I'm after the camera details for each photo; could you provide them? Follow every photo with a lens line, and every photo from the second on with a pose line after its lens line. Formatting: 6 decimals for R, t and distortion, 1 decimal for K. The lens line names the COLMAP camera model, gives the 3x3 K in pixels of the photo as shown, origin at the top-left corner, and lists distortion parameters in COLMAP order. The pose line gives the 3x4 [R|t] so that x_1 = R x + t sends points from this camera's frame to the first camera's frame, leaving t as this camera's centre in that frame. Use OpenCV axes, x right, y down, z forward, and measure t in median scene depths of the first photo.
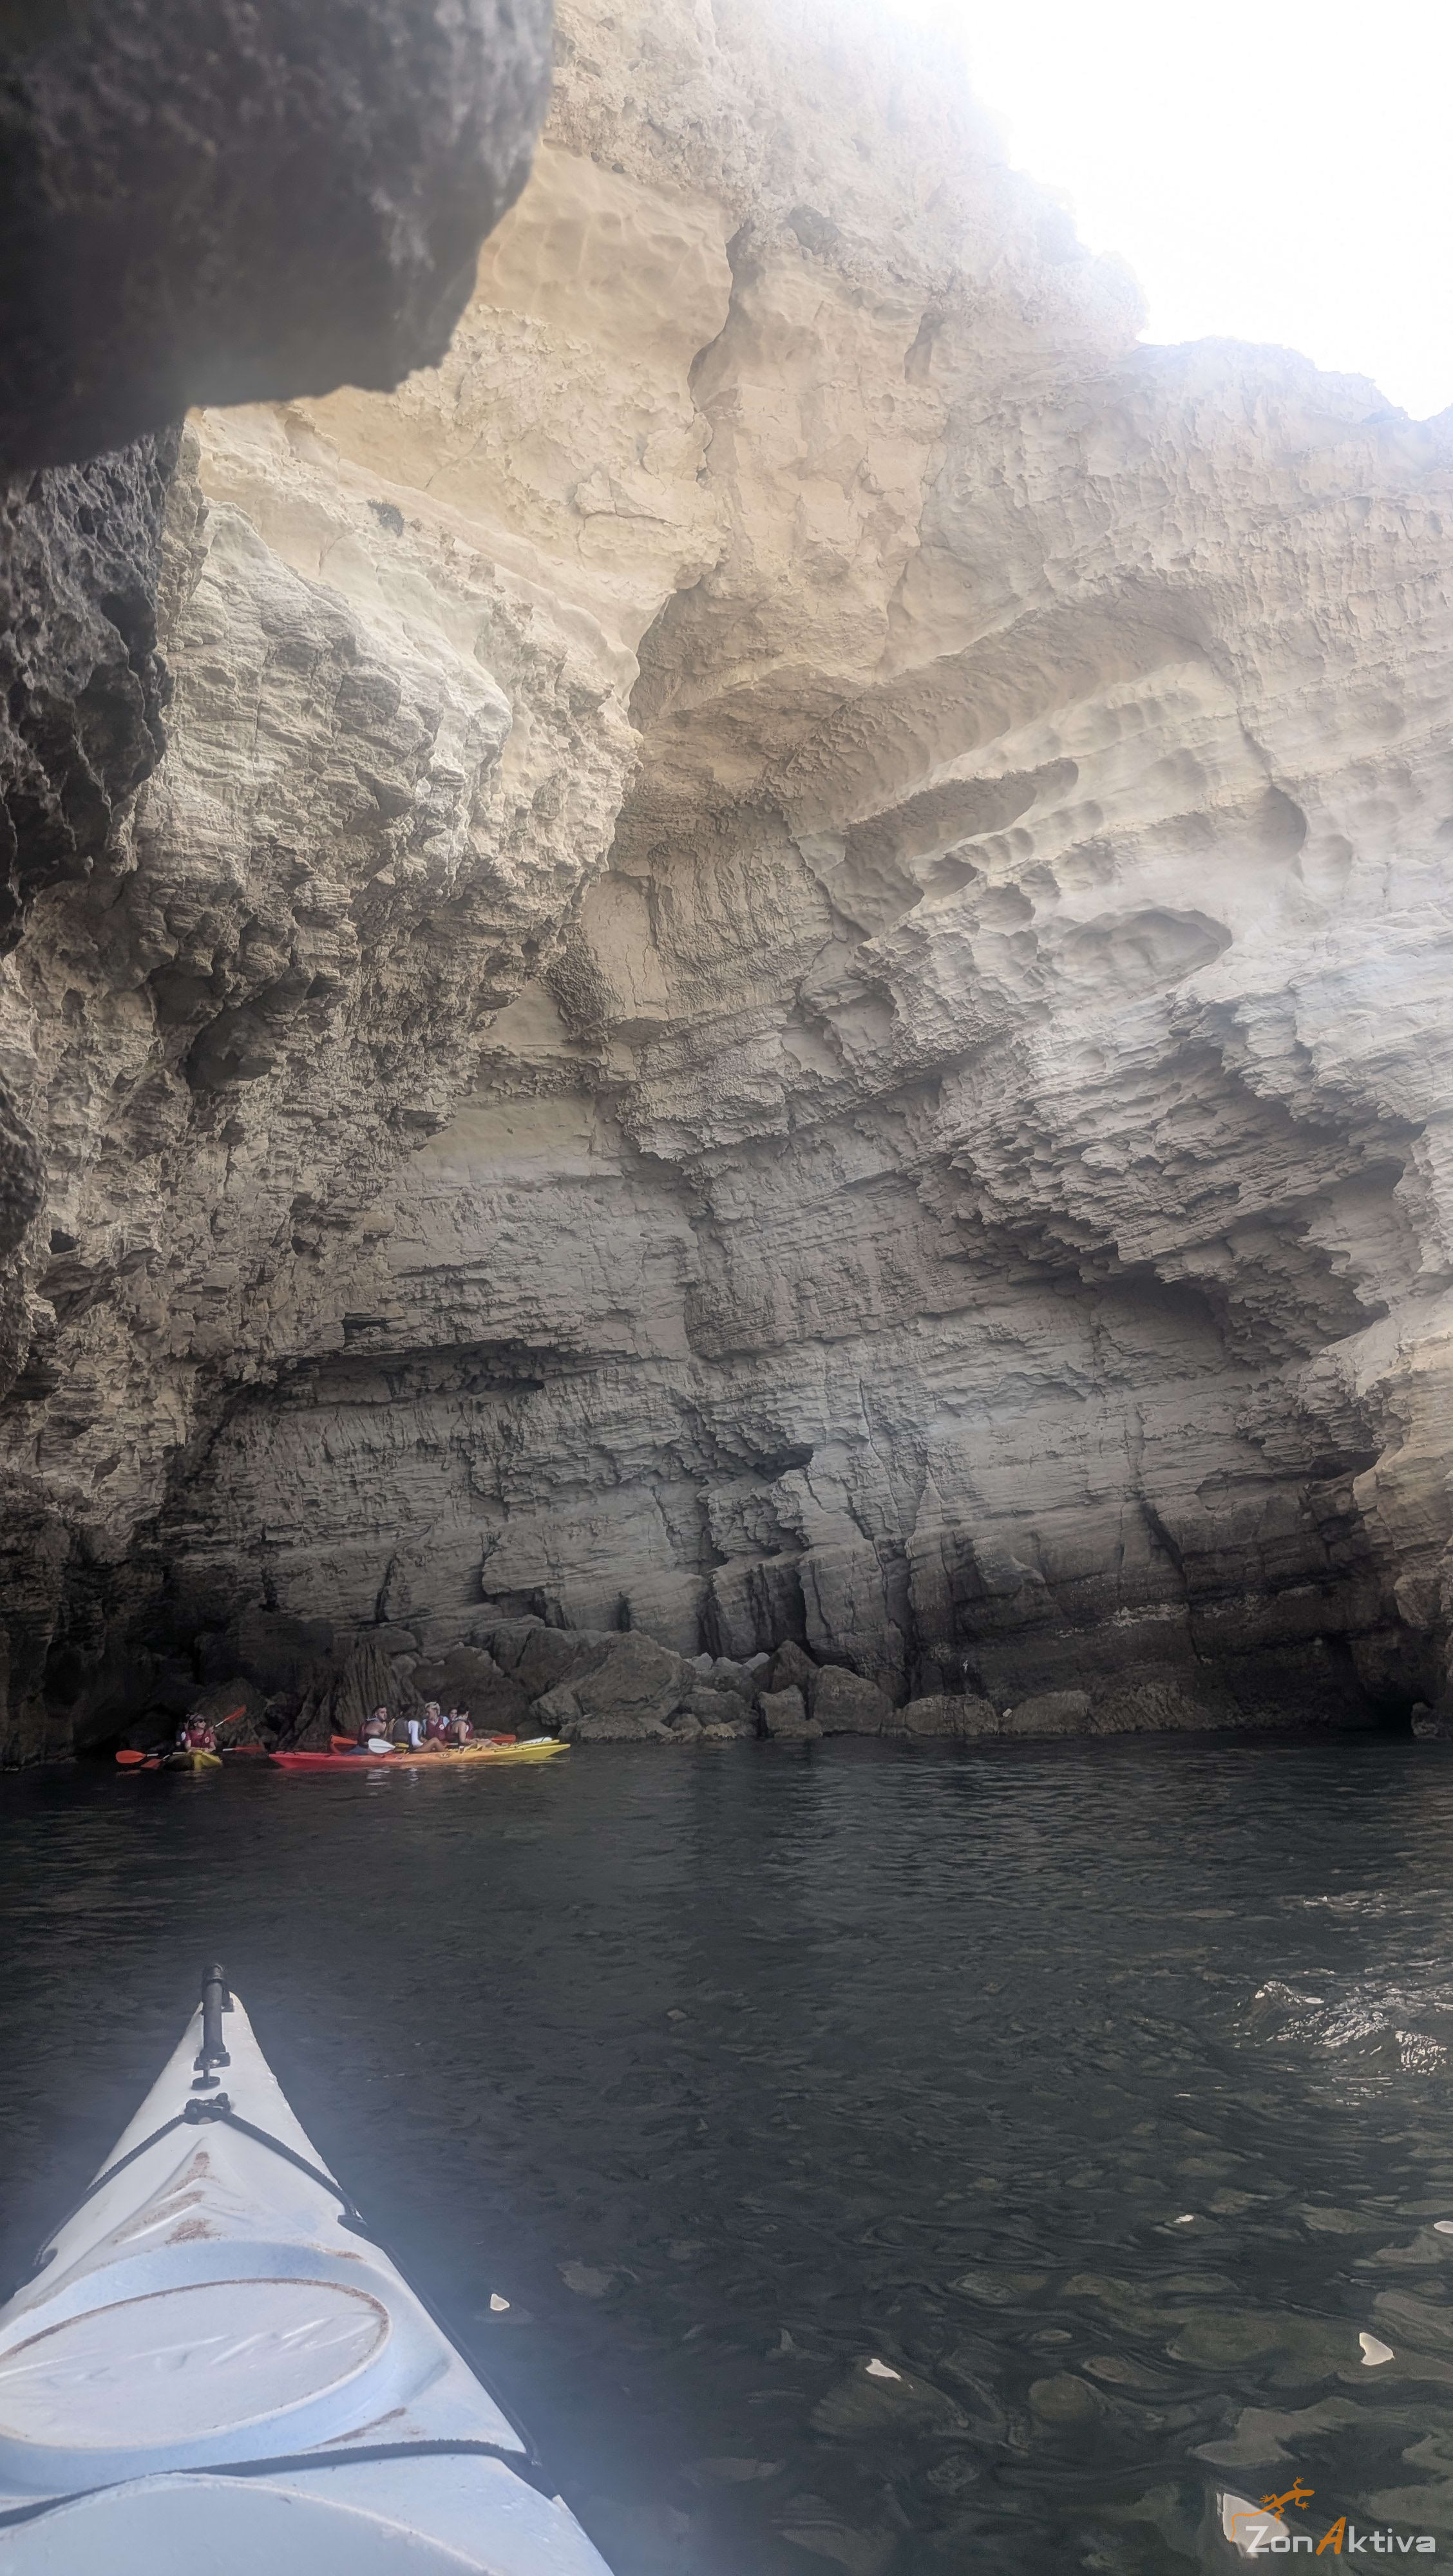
lens RADIAL K [[1837.5, 0, 771.3], [0, 1837.5, 1245.8], [0, 0, 1]] dist [0.141118, -0.360325]
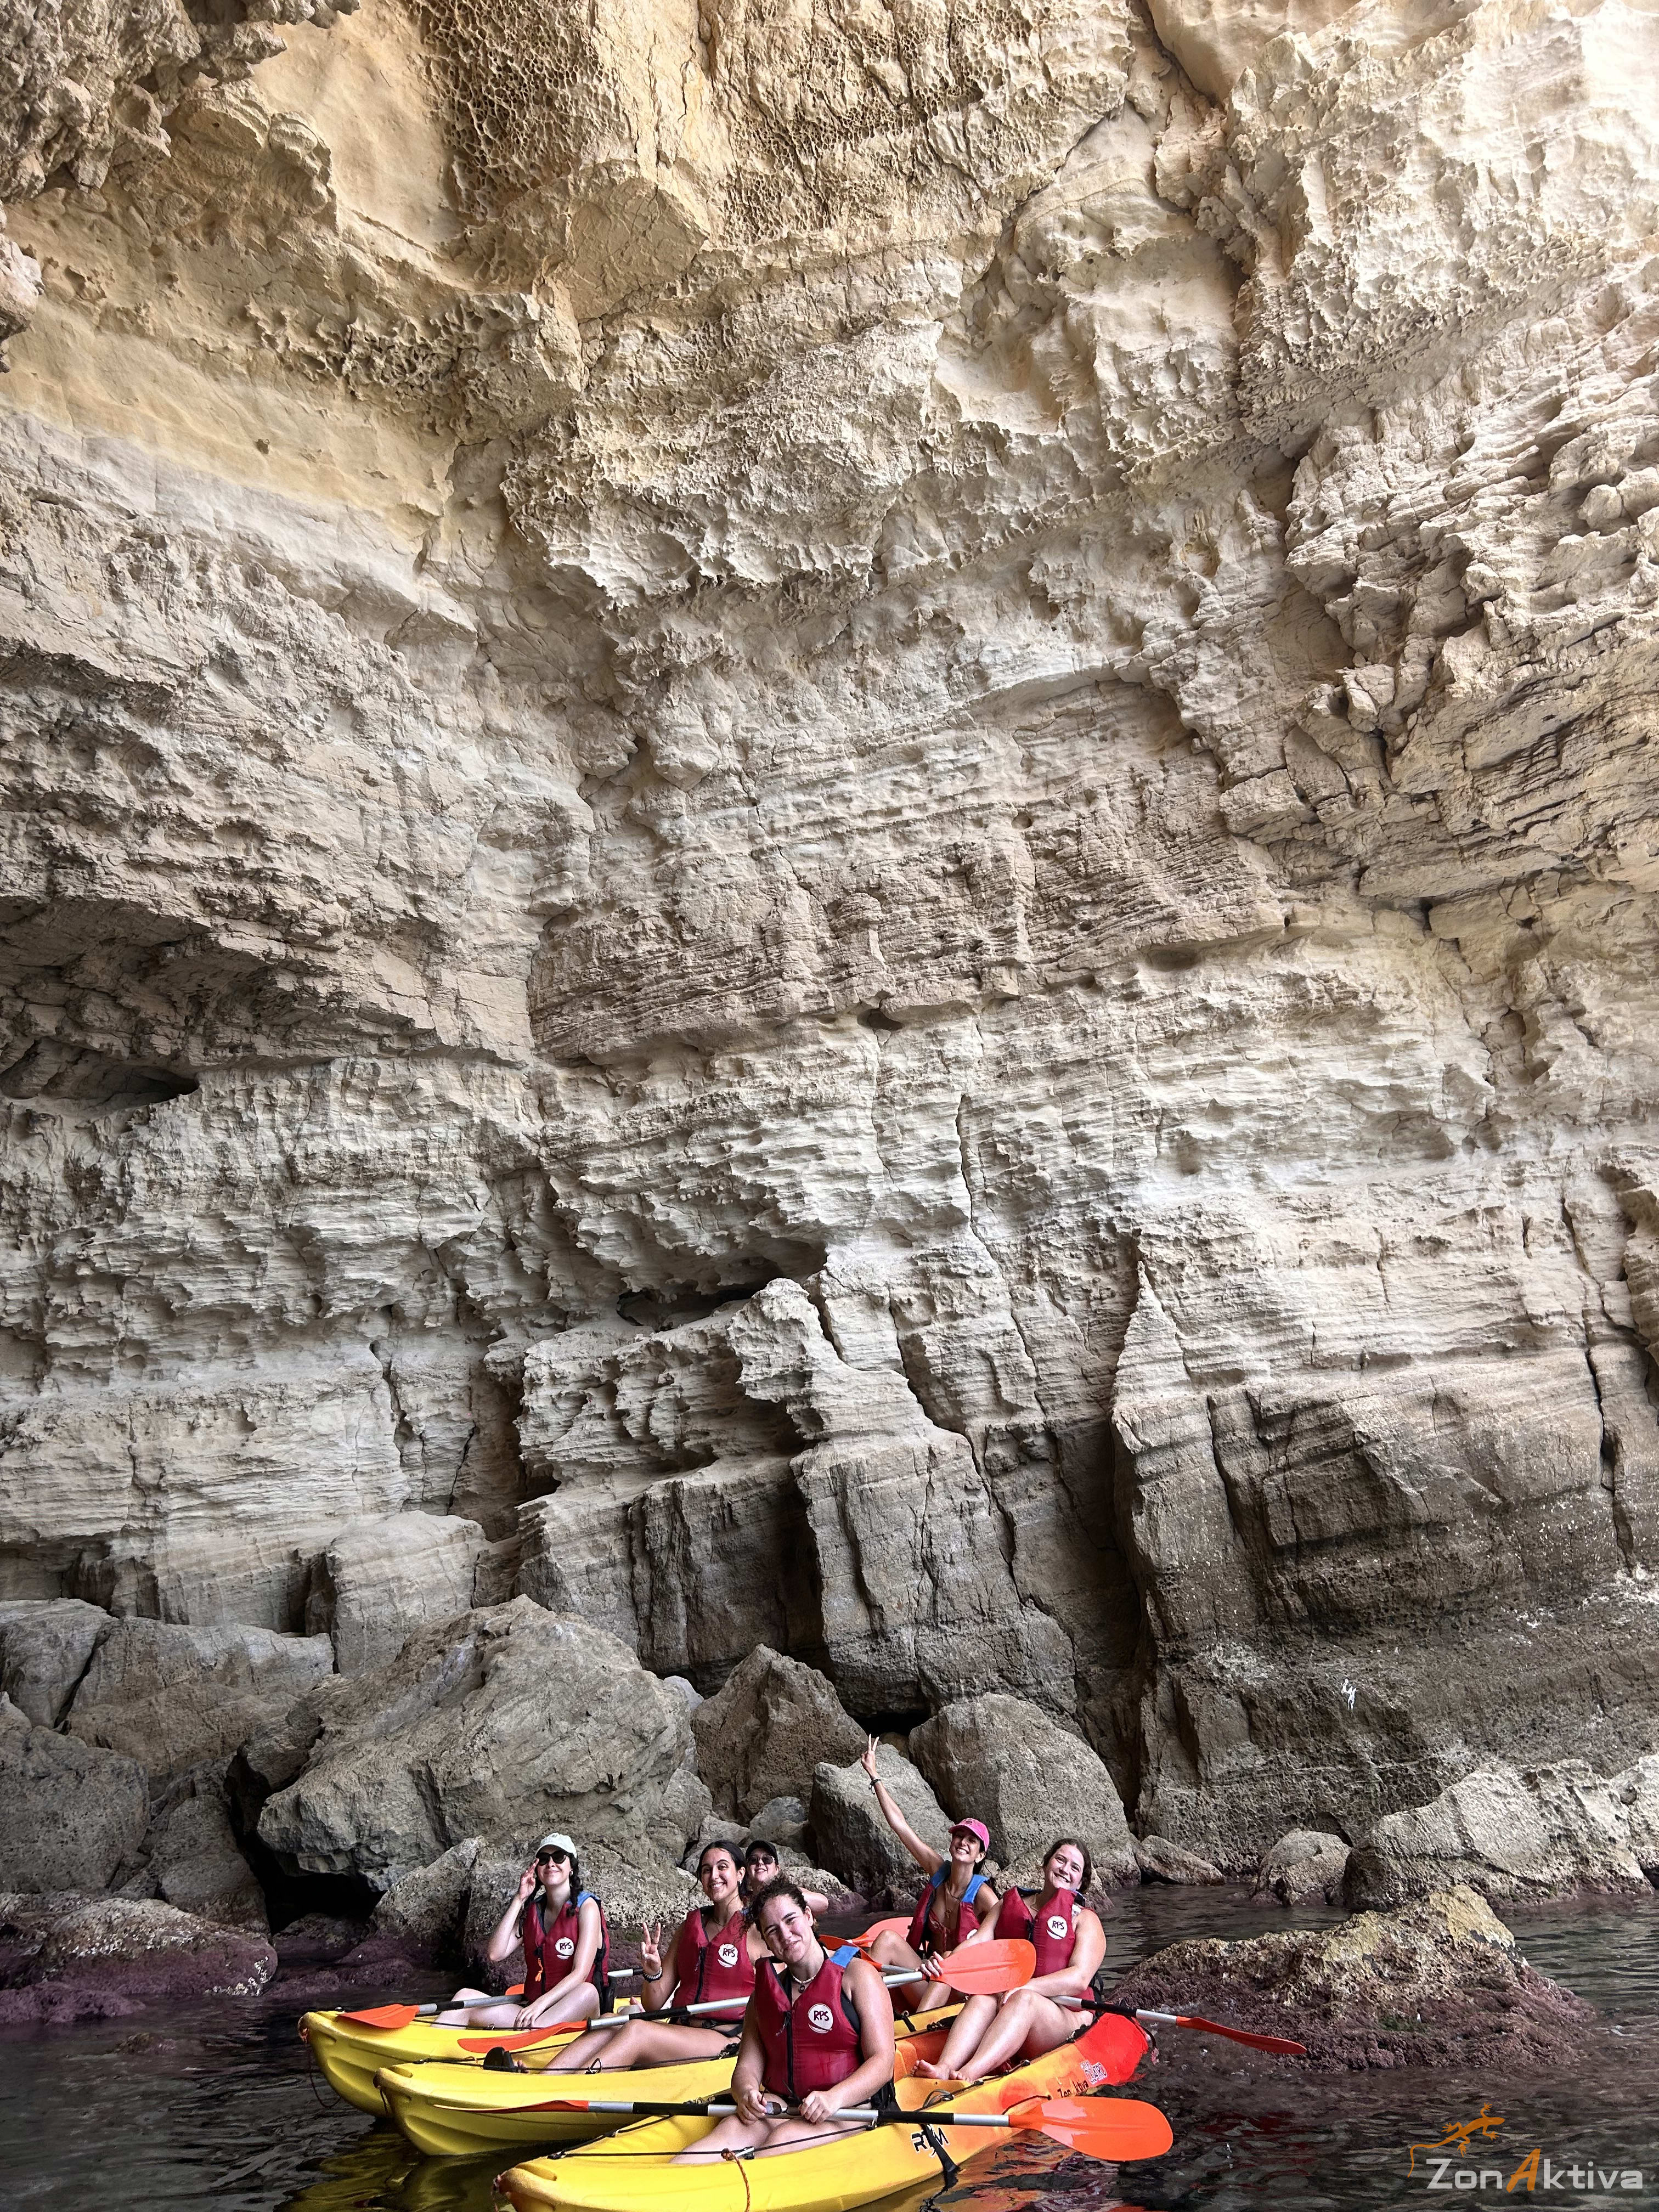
lens RADIAL K [[1673.9, 0, 843.4], [0, 1673.9, 1101.9], [0, 0, 1]] dist [0.126321, -0.193139]
pose [[0.913606, 0.139705, 0.381846, -0.157082], [-0.083638, 0.983607, -0.159758, 0.153785], [-0.397905, 0.114019, 0.910314, 0.627525]]
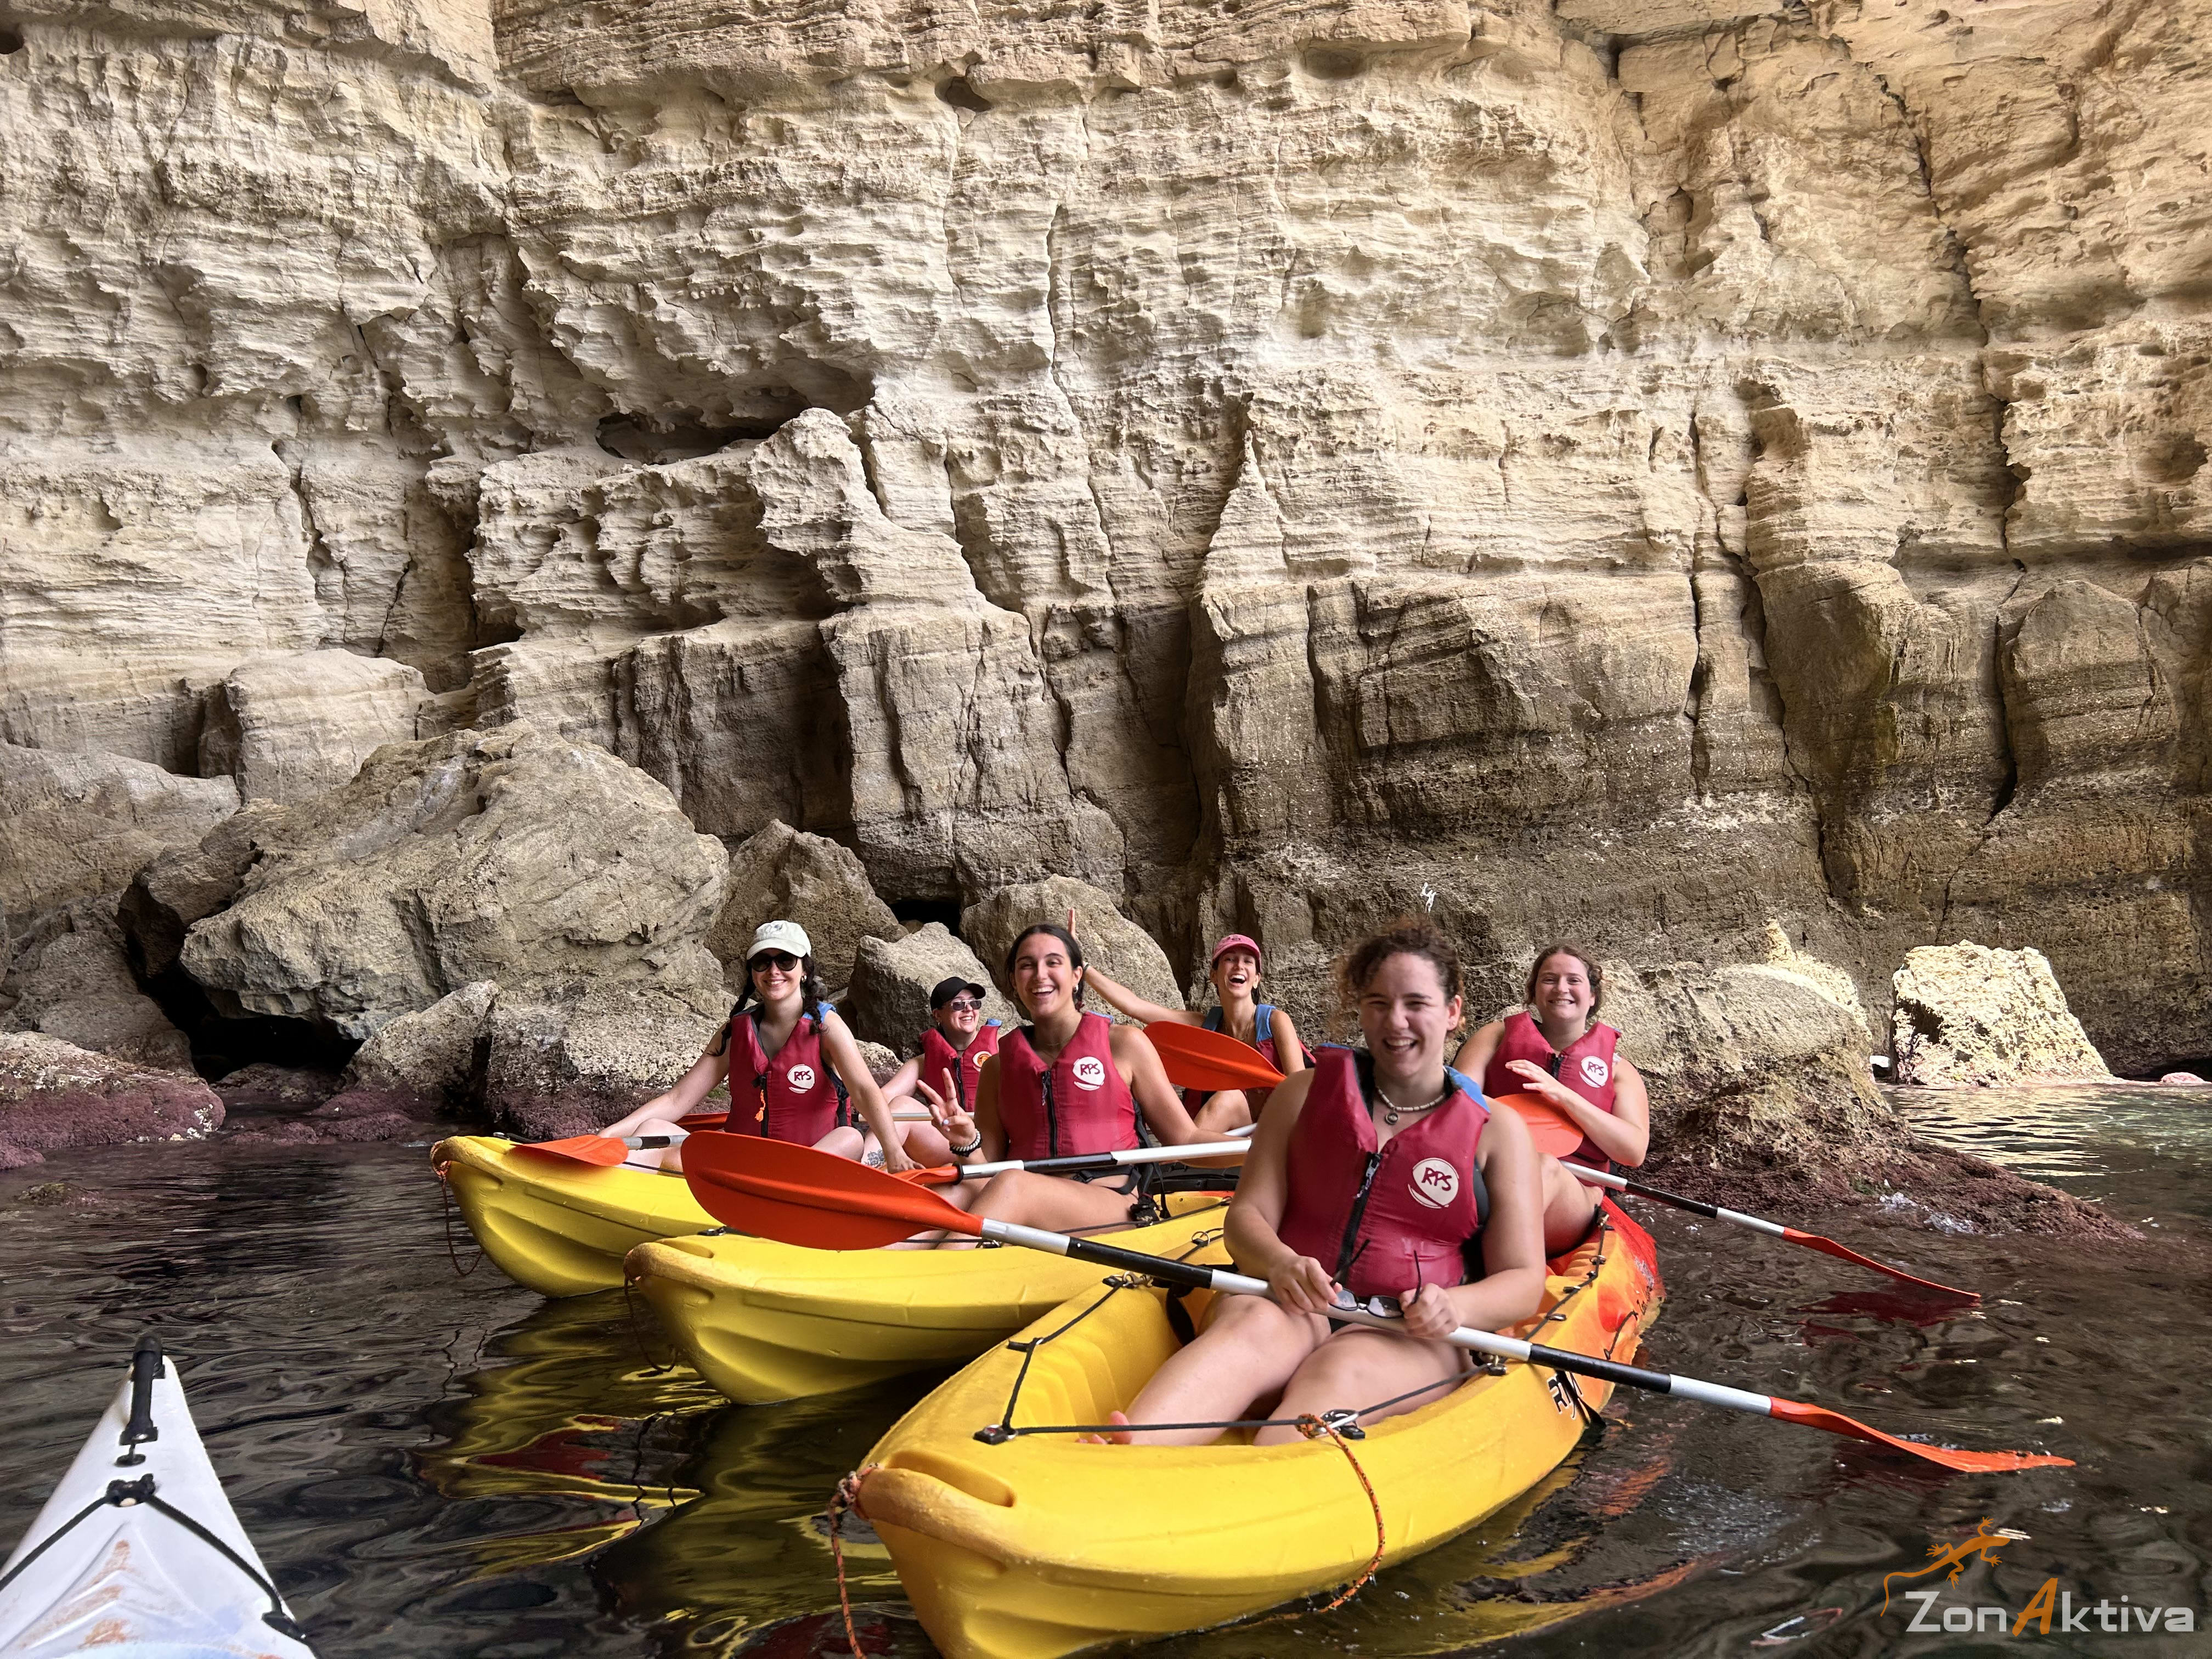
lens RADIAL K [[1689.6, 0, 1133.4], [0, 1689.6, 838.8], [0, 0, 1]] dist [0.054721, -0.057622]
pose [[0.795742, 0.085321, 0.599596, -0.156496], [-0.171603, 0.981218, 0.088115, 0.179394], [-0.580816, -0.173009, 0.795437, 0.693460]]
